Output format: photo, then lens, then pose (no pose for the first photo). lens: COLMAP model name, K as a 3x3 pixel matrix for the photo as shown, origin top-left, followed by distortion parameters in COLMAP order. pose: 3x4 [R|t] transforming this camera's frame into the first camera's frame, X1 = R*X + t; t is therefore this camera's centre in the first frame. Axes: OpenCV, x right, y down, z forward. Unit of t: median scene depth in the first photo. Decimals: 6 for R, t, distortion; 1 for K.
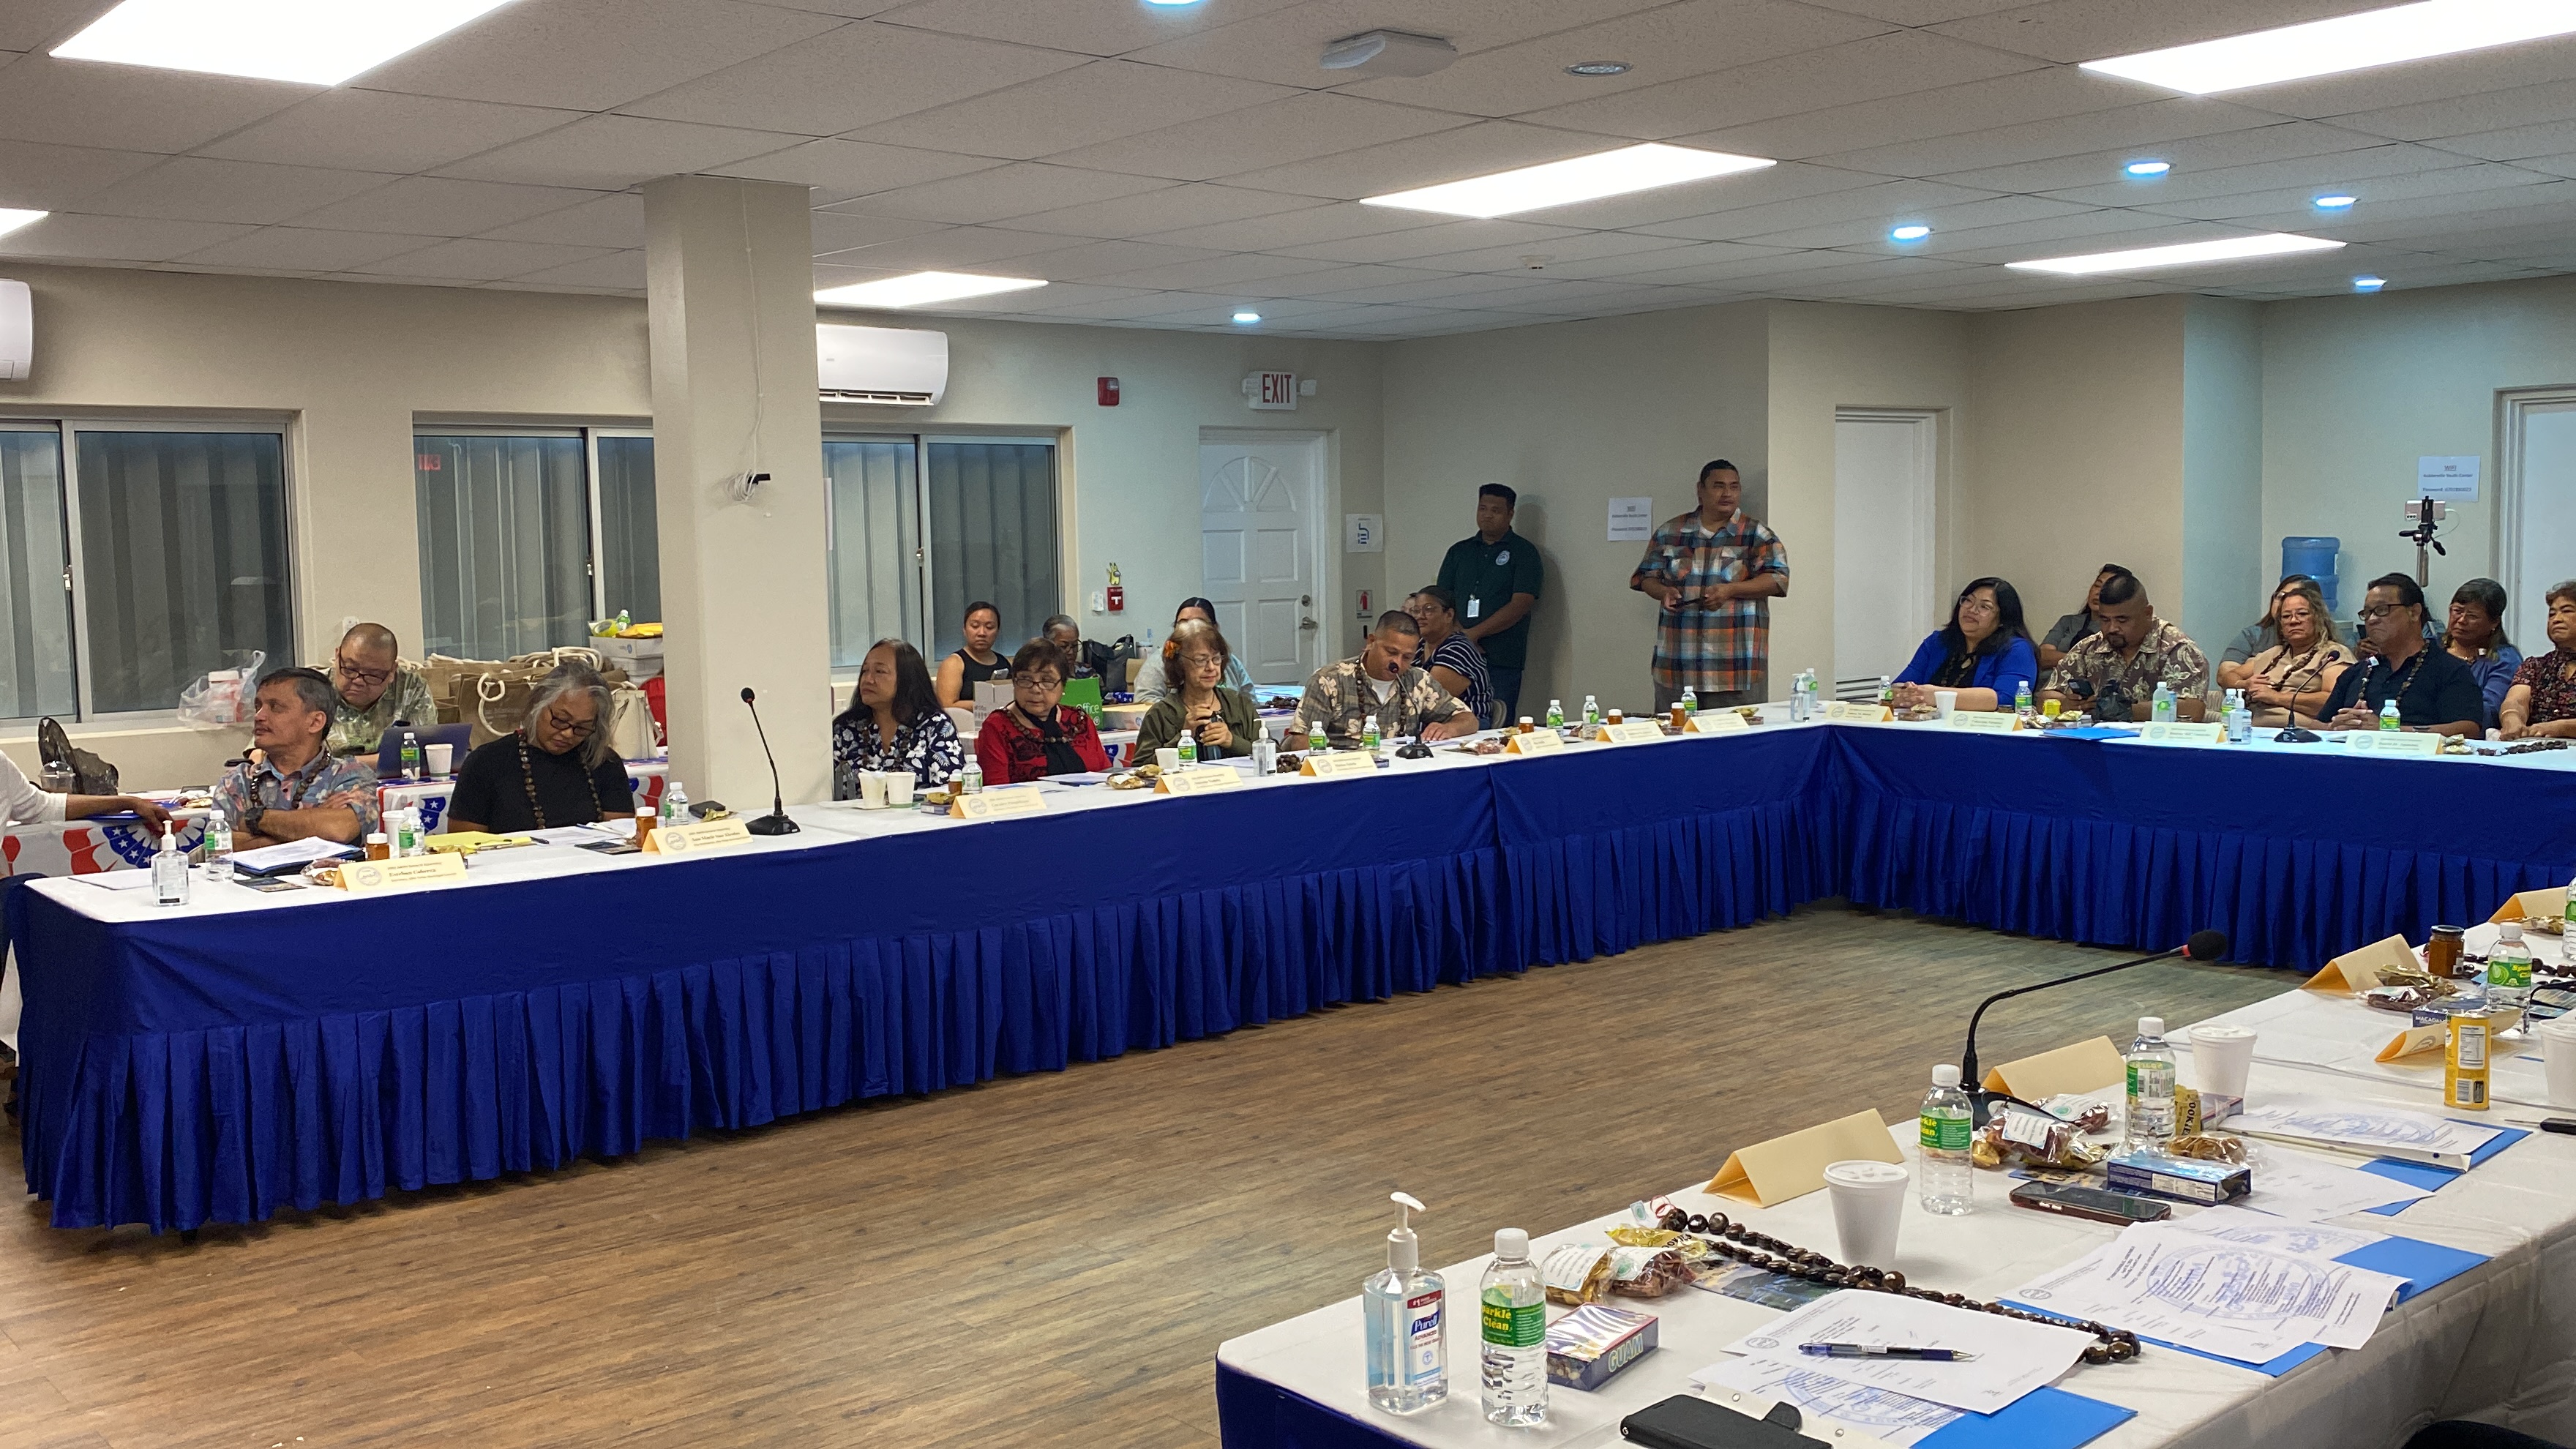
lens RADIAL K [[2229.6, 0, 1288.0], [0, 2229.6, 724.5], [0, 0, 1]] dist [0.120083, -0.274986]
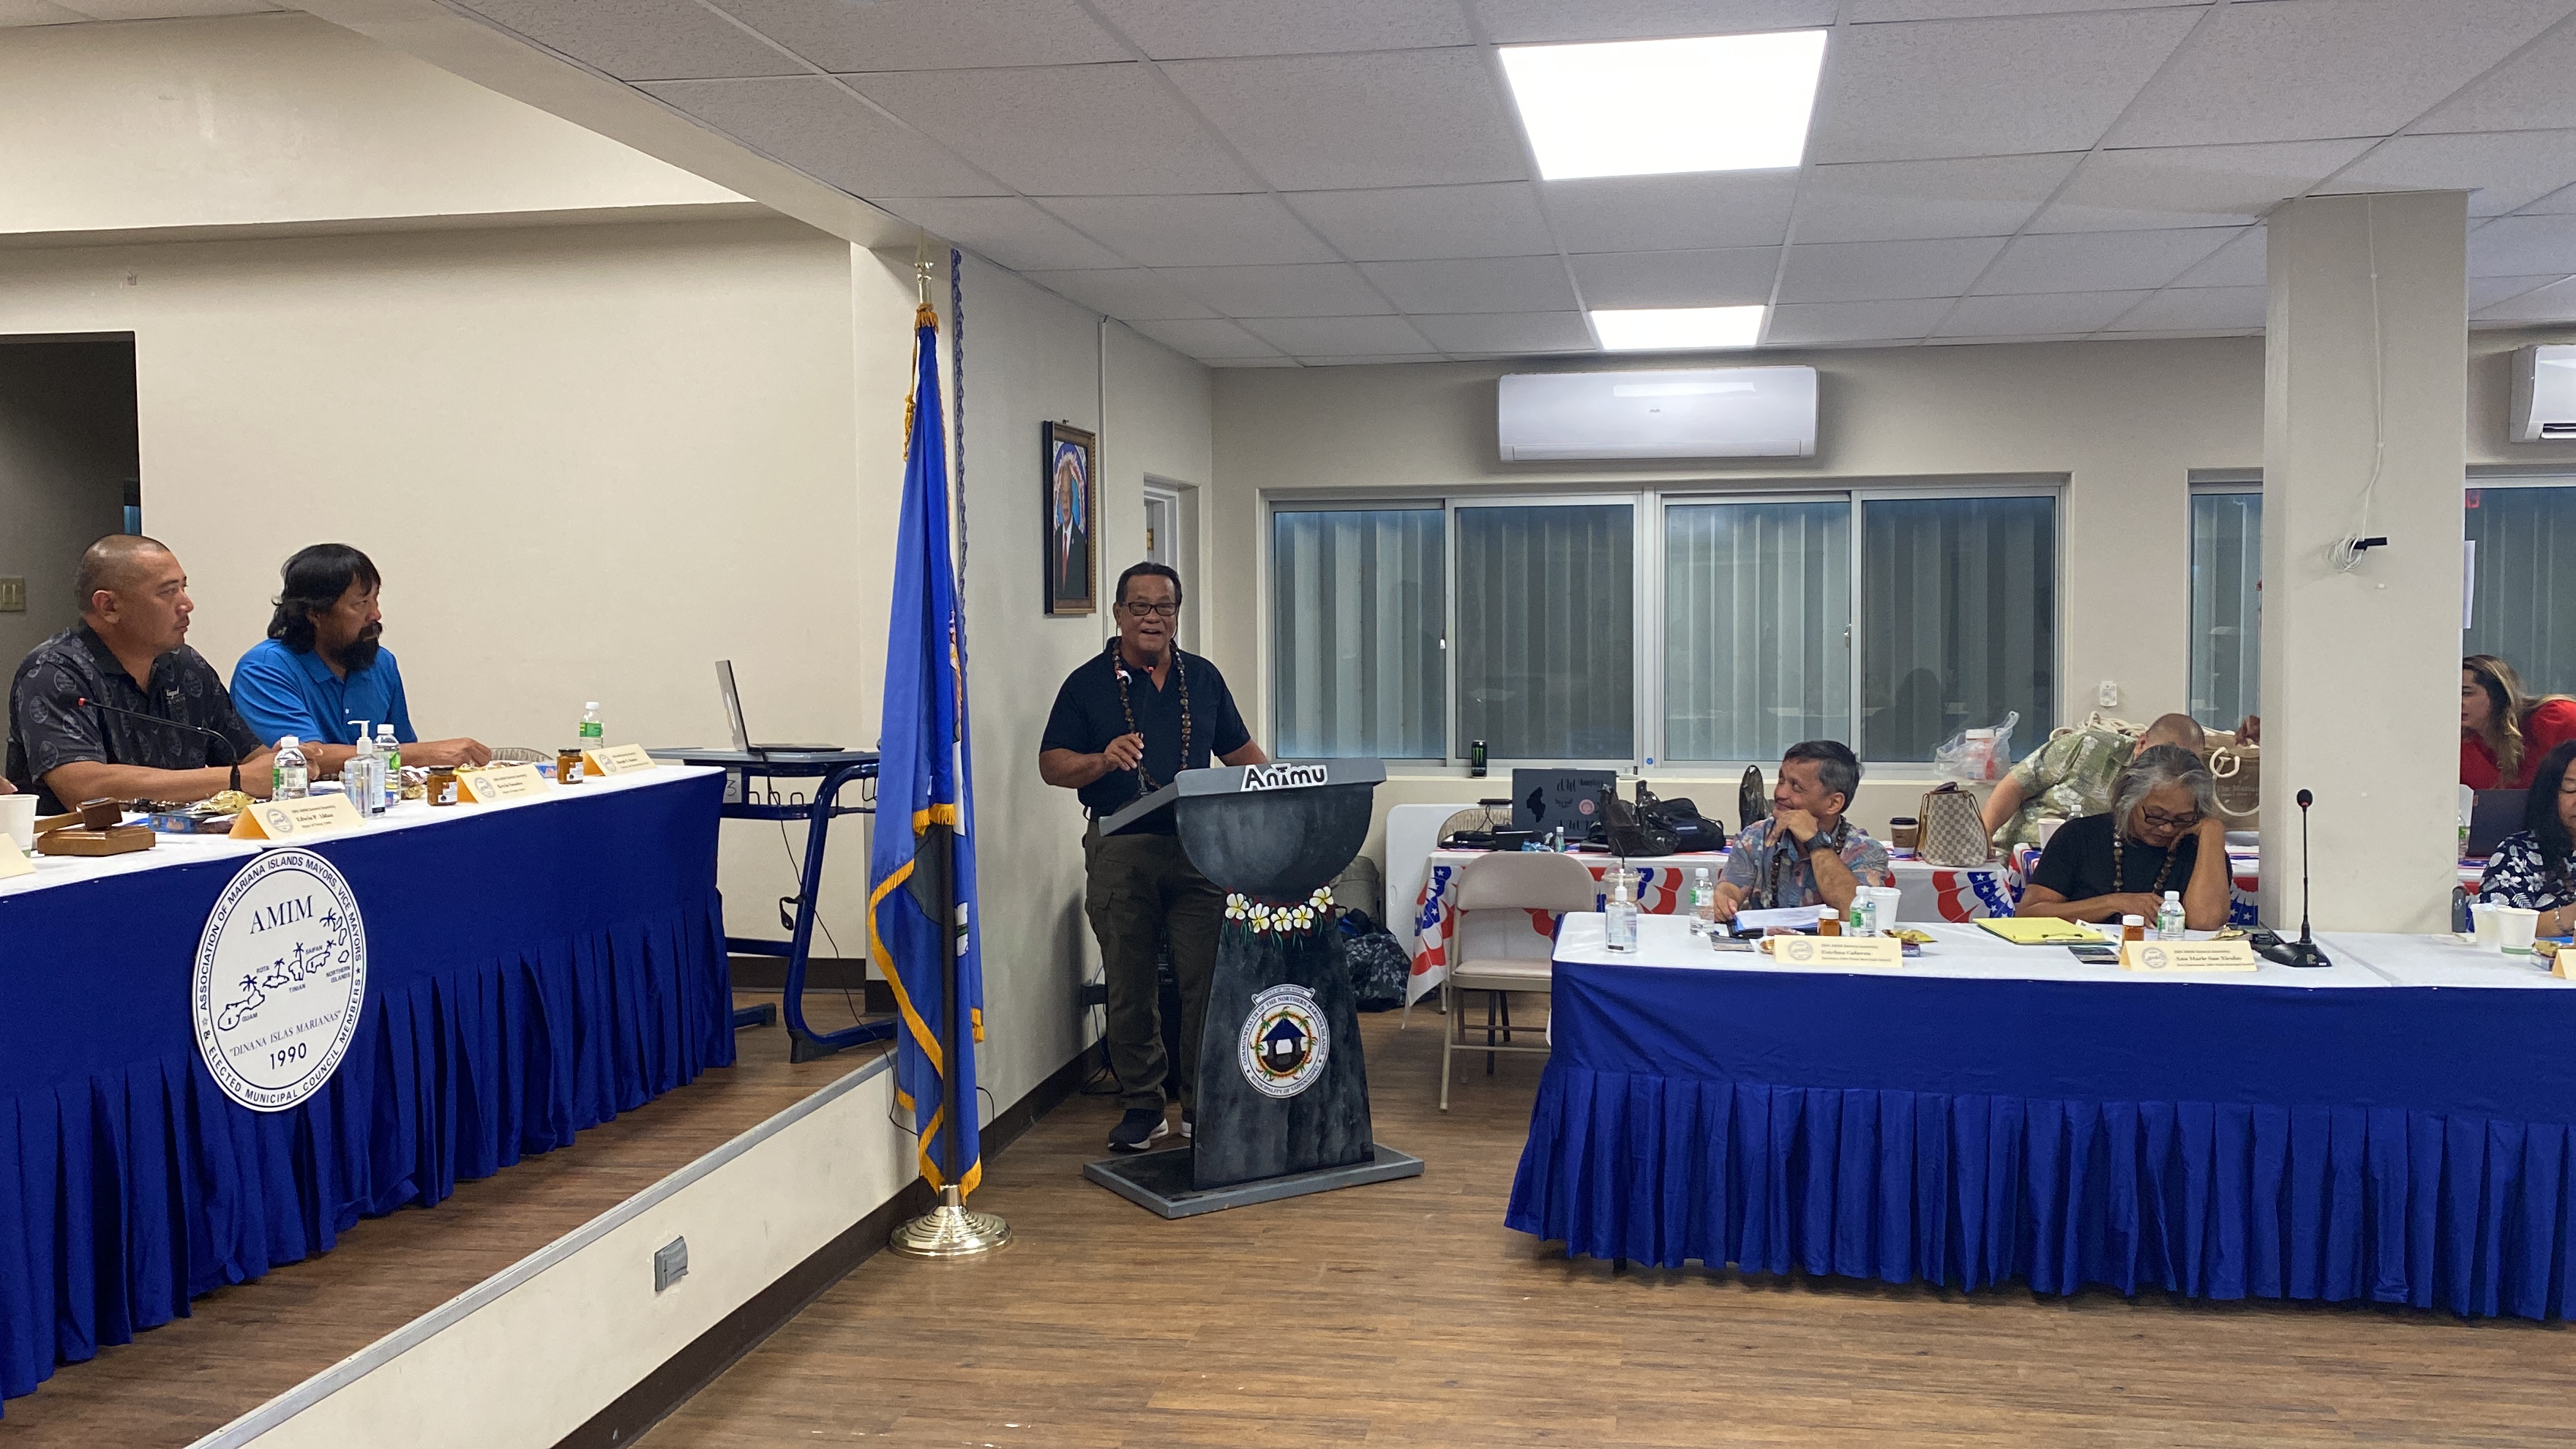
lens RADIAL K [[2229.6, 0, 1288.0], [0, 2229.6, 724.5], [0, 0, 1]] dist [0.120083, -0.274986]
pose [[0.628873, 0.054857, -0.775571, 0.198844], [-0.070127, 0.997444, 0.013688, -0.028181], [0.774339, 0.045780, 0.631112, 0.172108]]
